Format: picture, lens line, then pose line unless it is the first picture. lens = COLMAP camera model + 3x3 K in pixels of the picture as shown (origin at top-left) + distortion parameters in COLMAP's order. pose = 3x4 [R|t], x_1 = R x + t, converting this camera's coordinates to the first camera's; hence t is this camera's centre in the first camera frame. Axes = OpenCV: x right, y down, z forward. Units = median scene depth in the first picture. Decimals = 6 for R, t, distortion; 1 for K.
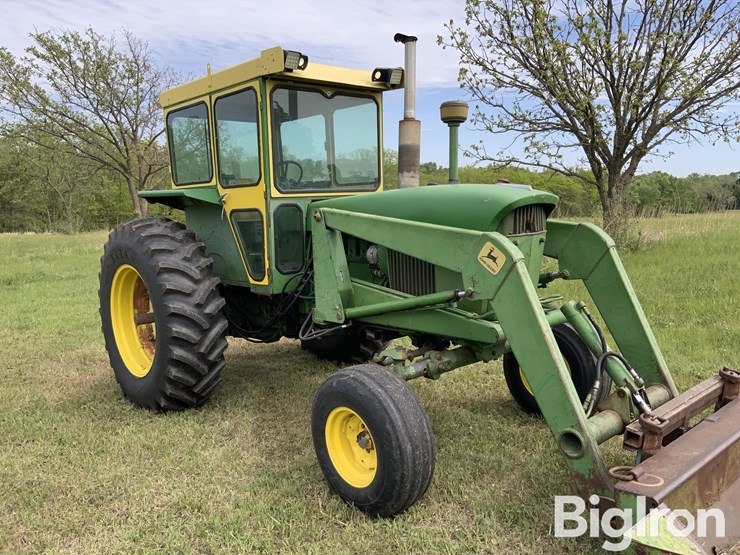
lens RADIAL K [[611.9, 0, 367.9], [0, 611.9, 272.8], [0, 0, 1]] dist [0.106676, -0.226942]
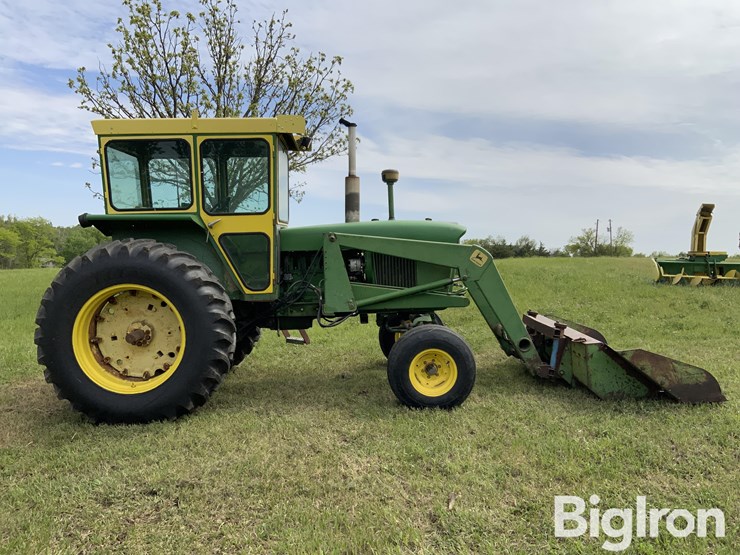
lens RADIAL K [[613.7, 0, 367.0], [0, 613.7, 275.0], [0, 0, 1]] dist [0.099698, -0.202175]
pose [[0.643460, -0.023277, 0.765126, -1.054420], [0.085561, 0.995461, -0.041672, 0.055448], [-0.760683, 0.092279, 0.642531, 0.032725]]
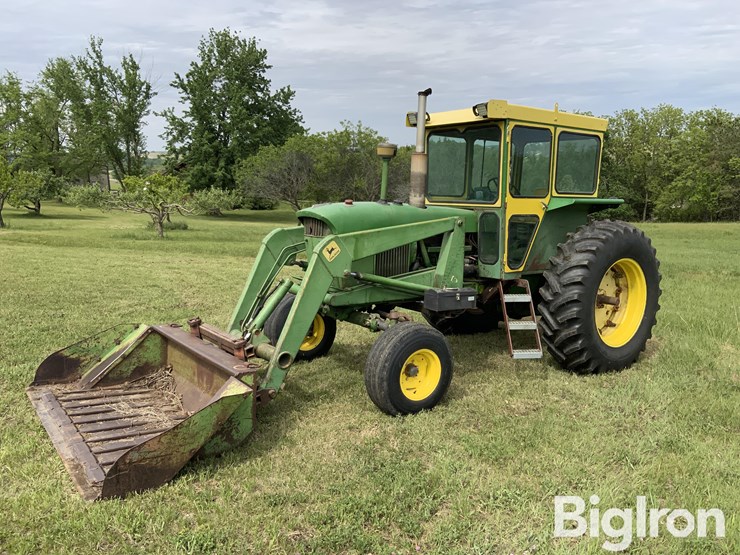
lens RADIAL K [[613.6, 0, 373.2], [0, 613.6, 274.5], [0, 0, 1]] dist [0.087633, -0.205610]
pose [[-0.093086, 0.166377, -0.981659, 1.440460], [-0.133711, 0.974920, 0.177914, -0.212803], [0.986639, 0.147820, -0.068505, 1.026322]]
